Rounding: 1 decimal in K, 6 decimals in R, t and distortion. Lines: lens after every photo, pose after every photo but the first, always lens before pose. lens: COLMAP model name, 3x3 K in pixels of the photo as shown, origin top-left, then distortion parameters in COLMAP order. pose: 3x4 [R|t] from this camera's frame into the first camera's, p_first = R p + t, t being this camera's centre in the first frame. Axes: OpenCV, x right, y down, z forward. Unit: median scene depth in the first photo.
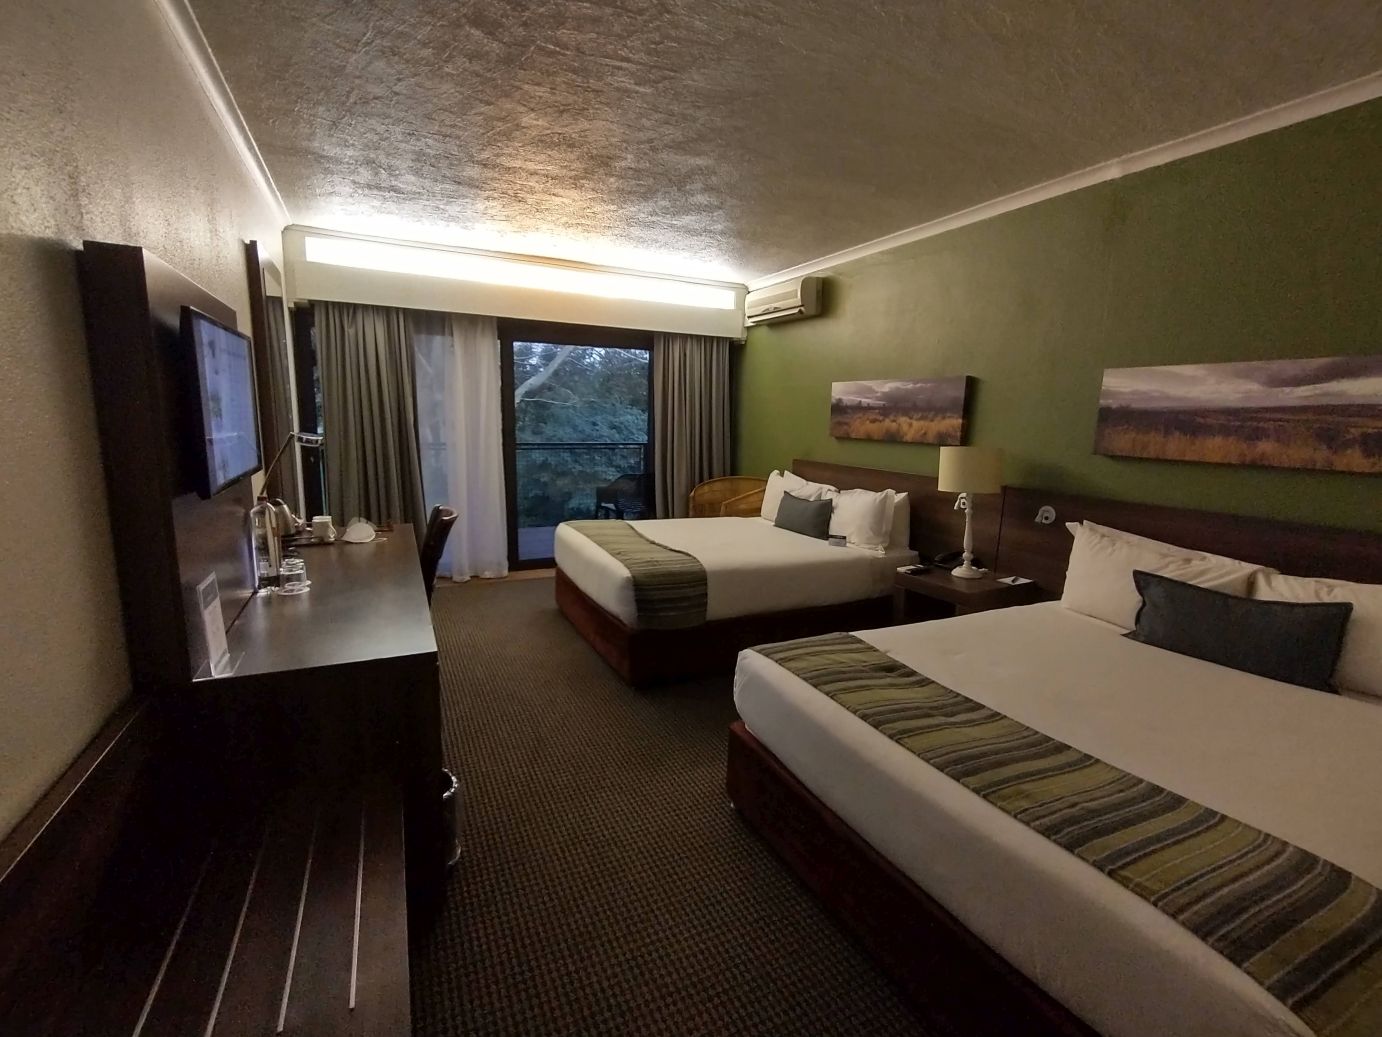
lens RADIAL K [[637.0, 0, 693.3], [0, 637.0, 514.9], [0, 0, 1]] dist [-0.001150, 0.000054]
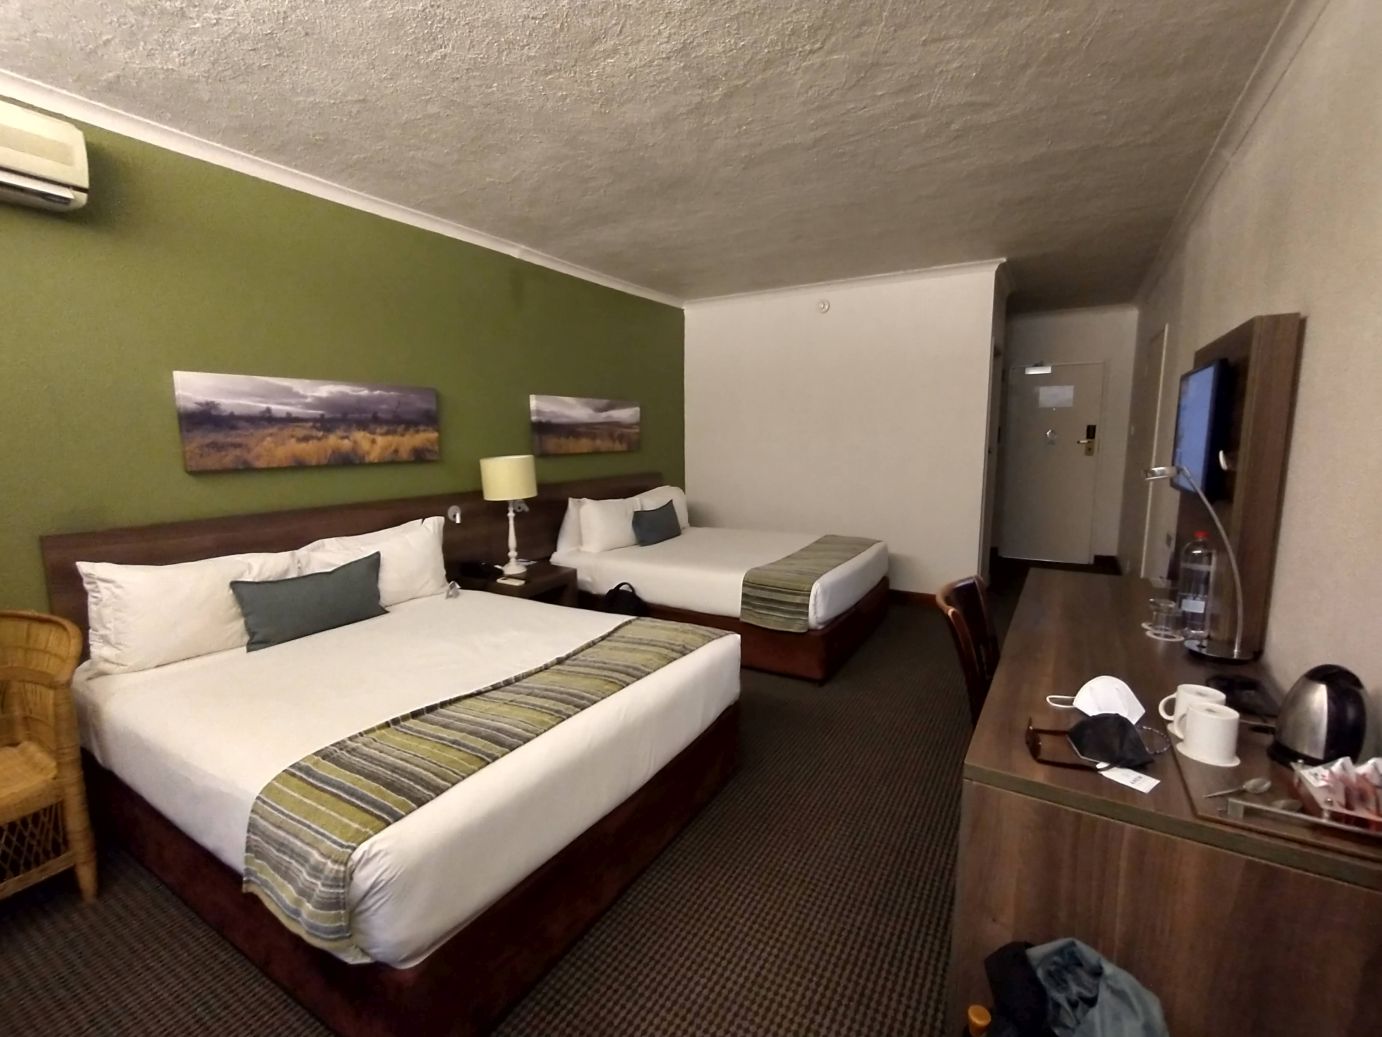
lens RADIAL K [[637.0, 0, 691.9], [0, 637.0, 518.5], [0, 0, 1]] dist [-0.001150, 0.000054]
pose [[-0.557458, -0.136431, 0.818919, -0.537778], [0.118619, 0.963195, 0.241214, -0.187961], [-0.821688, 0.231606, -0.520757, 1.076903]]
